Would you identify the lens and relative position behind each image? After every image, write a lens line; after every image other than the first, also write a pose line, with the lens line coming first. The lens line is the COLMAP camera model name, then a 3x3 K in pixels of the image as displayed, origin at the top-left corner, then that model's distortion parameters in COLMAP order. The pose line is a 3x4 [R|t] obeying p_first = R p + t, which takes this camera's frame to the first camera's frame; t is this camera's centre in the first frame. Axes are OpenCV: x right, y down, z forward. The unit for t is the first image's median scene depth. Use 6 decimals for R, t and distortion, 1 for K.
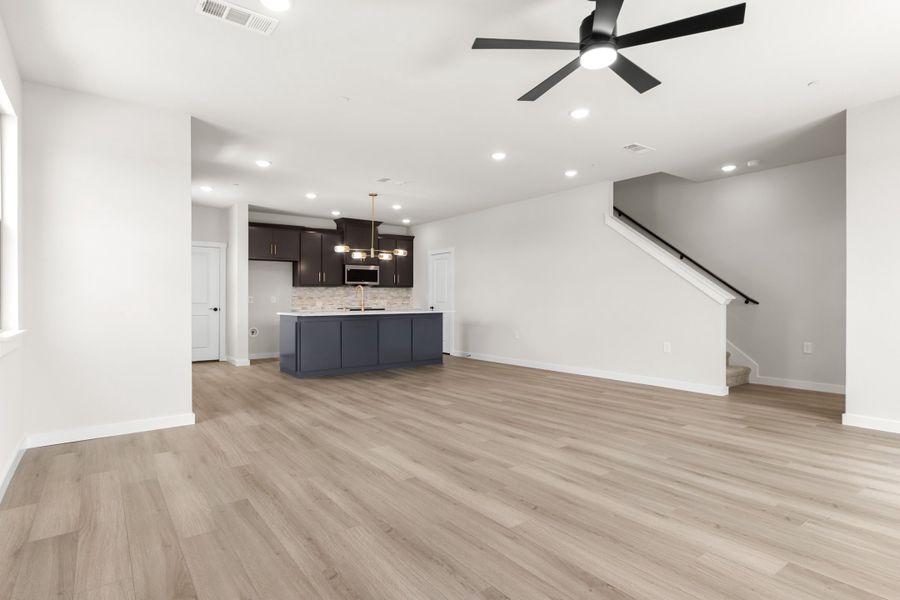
lens RADIAL K [[467.6, 0, 453.9], [0, 467.6, 303.8], [0, 0, 1]] dist [-0.001840, -0.001498]
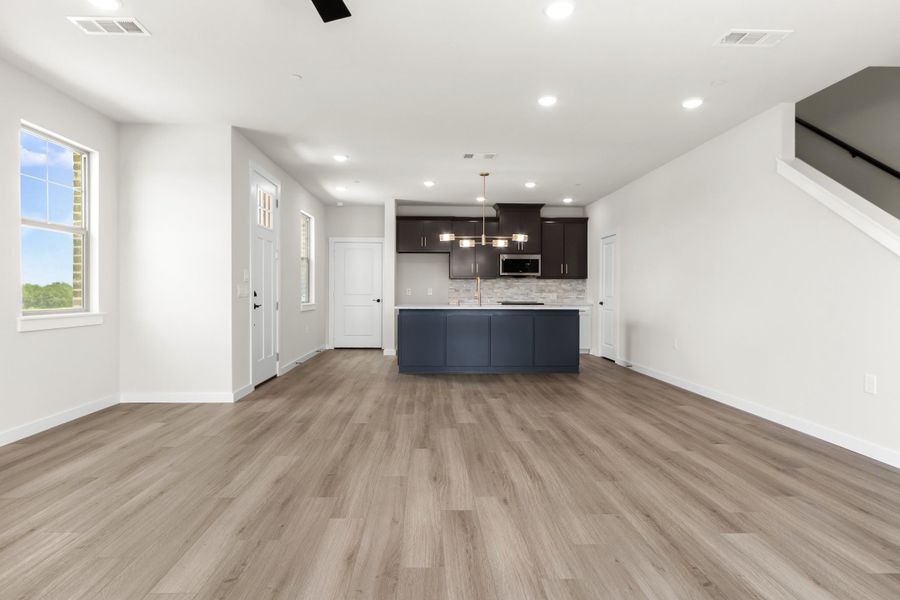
lens RADIAL K [[490.1, 0, 448.8], [0, 490.1, 295.7], [0, 0, 1]] dist [-0.003868, -0.000262]
pose [[0.818669, 0.012329, -0.574133, 0.307465], [-0.014324, 0.999897, 0.001048, -0.002910], [0.574087, 0.007366, 0.818761, 0.199768]]
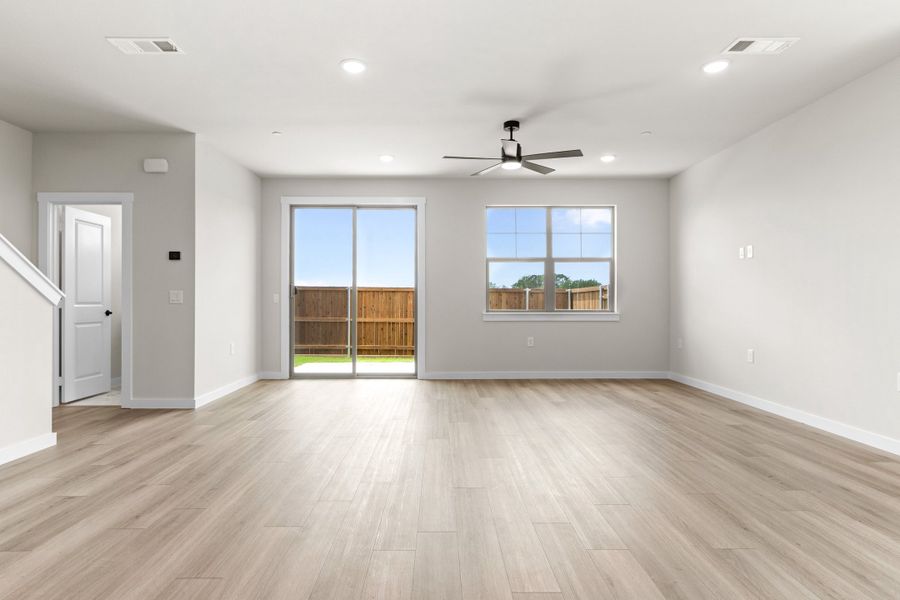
lens RADIAL K [[467.6, 0, 453.9], [0, 467.6, 303.8], [0, 0, 1]] dist [-0.001840, -0.001498]
pose [[-0.807961, 0.001971, 0.589233, -0.201324], [0.008869, 0.999922, 0.008818, -0.000359], [-0.589169, 0.012351, -0.807915, 0.895317]]
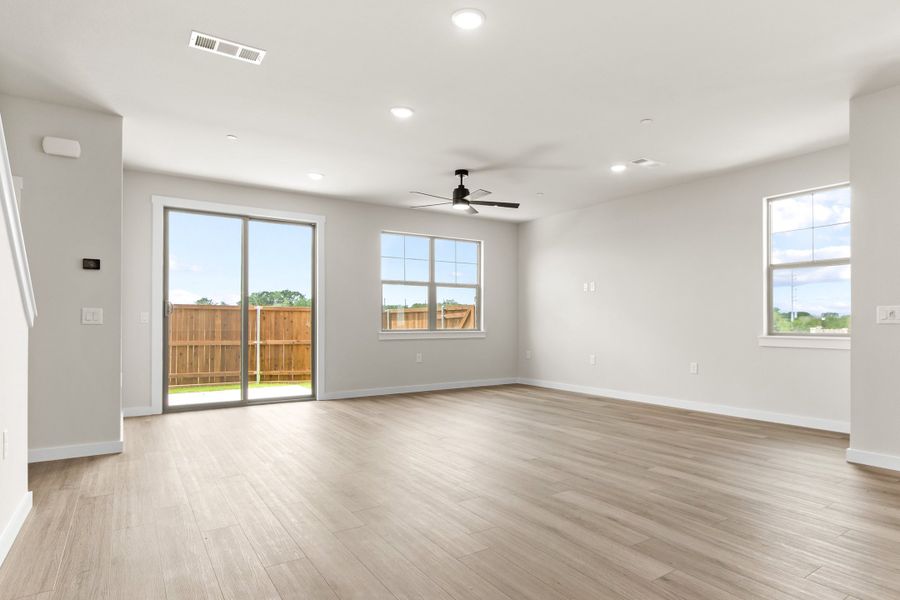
lens RADIAL K [[495.0, 0, 465.5], [0, 495.0, 324.6], [0, 0, 1]] dist [-0.002686, -0.000241]
pose [[-0.998308, 0.003607, 0.058038, 0.050272], [0.004489, 0.999876, 0.015071, -0.004245], [-0.057977, 0.015306, -0.998201, 1.124845]]
